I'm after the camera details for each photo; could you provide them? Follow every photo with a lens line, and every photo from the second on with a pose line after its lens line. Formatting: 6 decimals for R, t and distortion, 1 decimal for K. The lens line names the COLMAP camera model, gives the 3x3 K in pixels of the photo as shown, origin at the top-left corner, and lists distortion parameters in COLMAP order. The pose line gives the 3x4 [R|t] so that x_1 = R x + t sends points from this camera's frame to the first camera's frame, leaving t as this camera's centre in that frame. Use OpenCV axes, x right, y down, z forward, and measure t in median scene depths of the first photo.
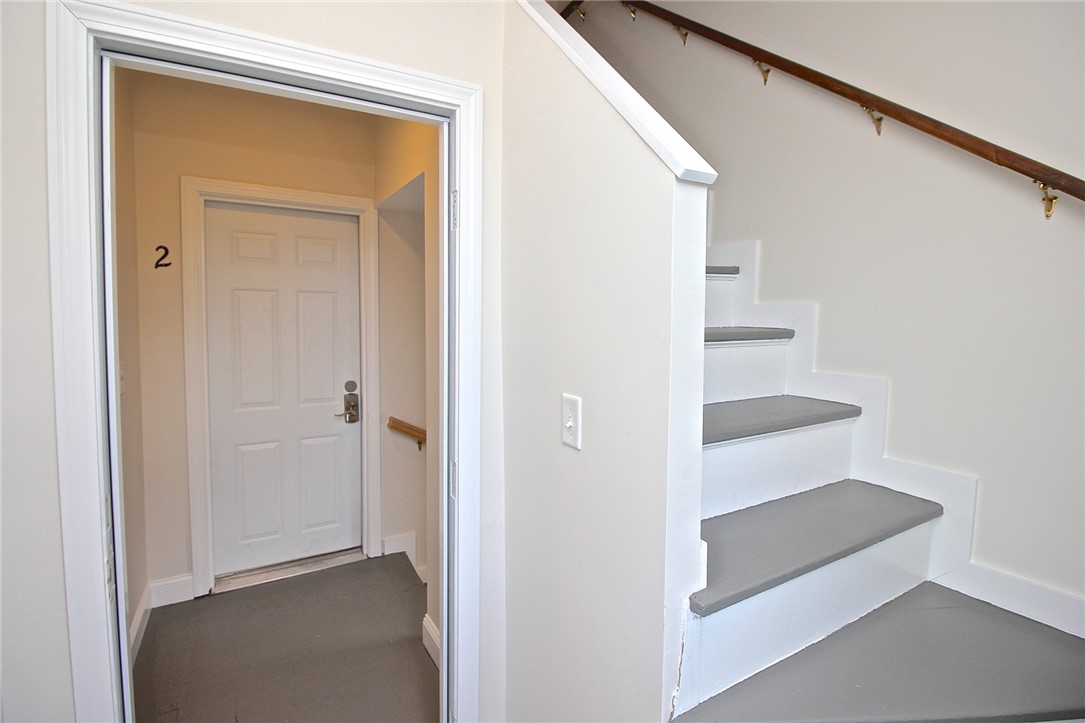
lens RADIAL K [[515.3, 0, 541.9], [0, 515.3, 347.3], [0, 0, 1]] dist [0.002695, -0.015058]
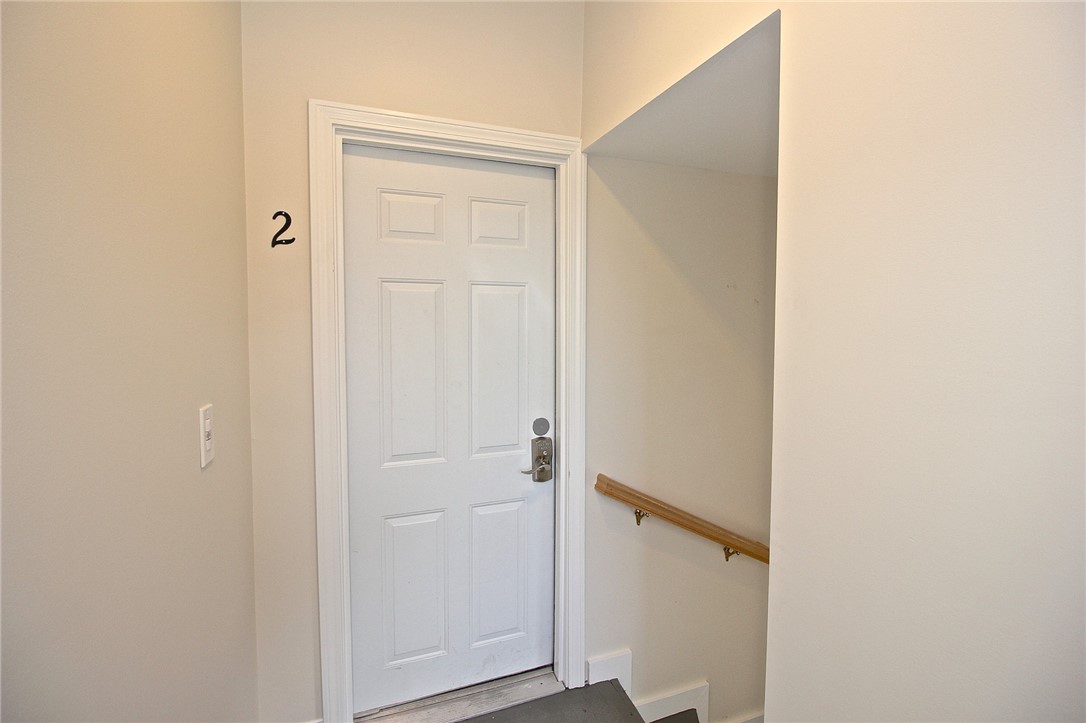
lens RADIAL K [[502.7, 0, 546.5], [0, 502.7, 347.3], [0, 0, 1]] dist [0.000528, -0.013575]
pose [[0.984713, -0.003258, -0.174152, -0.257372], [0.000587, 0.999881, -0.015384, -0.016745], [0.174182, 0.015047, 0.984599, 0.372416]]
